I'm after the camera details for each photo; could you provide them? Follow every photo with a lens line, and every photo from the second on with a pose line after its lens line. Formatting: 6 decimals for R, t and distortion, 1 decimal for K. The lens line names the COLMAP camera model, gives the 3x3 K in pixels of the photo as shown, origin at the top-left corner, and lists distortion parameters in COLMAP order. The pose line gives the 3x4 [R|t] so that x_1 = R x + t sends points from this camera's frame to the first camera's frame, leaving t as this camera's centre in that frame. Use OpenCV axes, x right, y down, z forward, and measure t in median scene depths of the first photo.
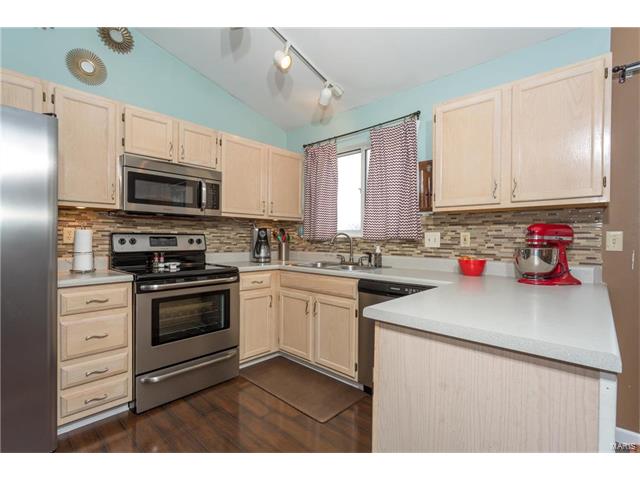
lens RADIAL K [[305.7, 0, 315.6], [0, 305.7, 240.4], [0, 0, 1]] dist [0.000545, 0.000672]
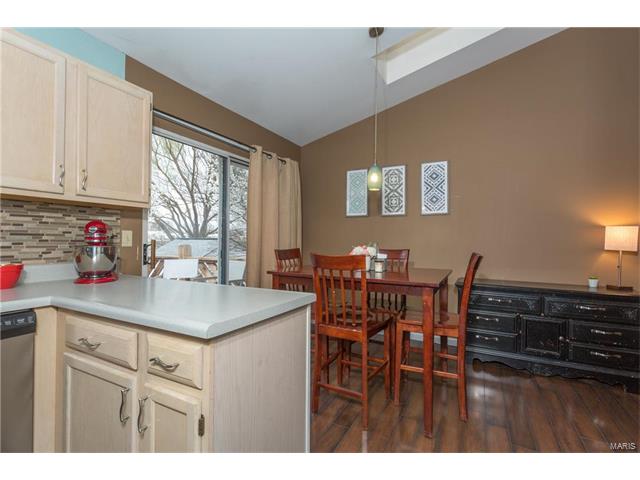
lens RADIAL K [[305.7, 0, 315.6], [0, 305.7, 240.4], [0, 0, 1]] dist [0.000545, 0.000672]
pose [[-0.262229, -0.012114, 0.964930, -0.292735], [-0.007551, 0.999916, 0.010502, -0.006028], [-0.964976, -0.004532, -0.262298, 0.415591]]
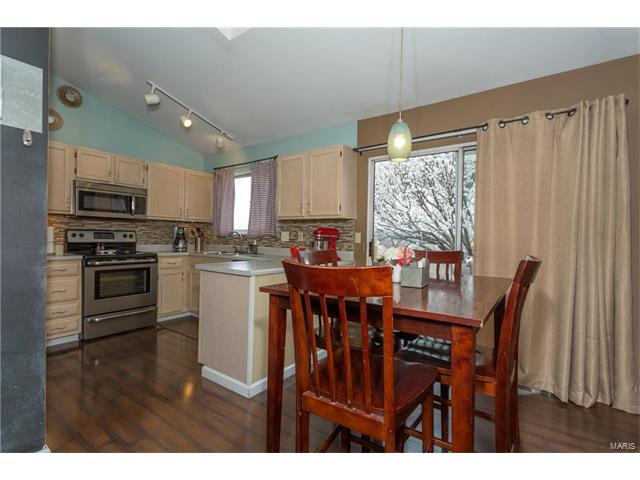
lens RADIAL K [[305.7, 0, 315.6], [0, 305.7, 240.4], [0, 0, 1]] dist [0.000545, 0.000672]
pose [[0.991655, 0.009994, 0.128534, 0.331254], [-0.010830, 0.999924, 0.005810, 0.006896], [-0.128467, -0.007154, 0.991688, -0.605001]]
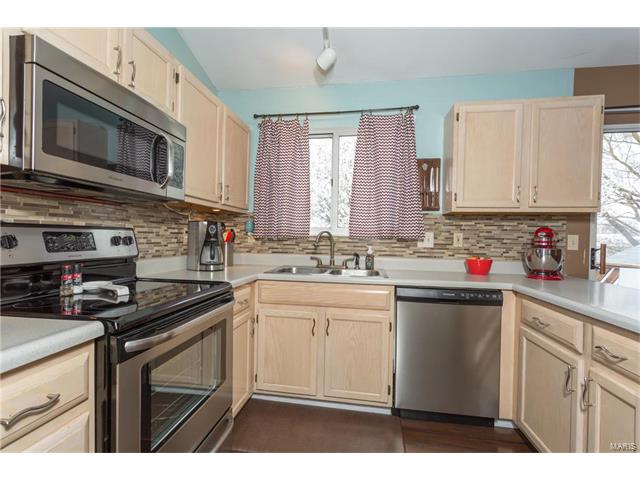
lens RADIAL K [[305.7, 0, 315.6], [0, 305.7, 240.4], [0, 0, 1]] dist [0.000545, 0.000672]
pose [[0.831333, 0.001398, 0.555772, -0.460388], [-0.008297, 0.999917, 0.009897, -0.006848], [-0.555712, -0.012839, 0.831276, 0.372211]]
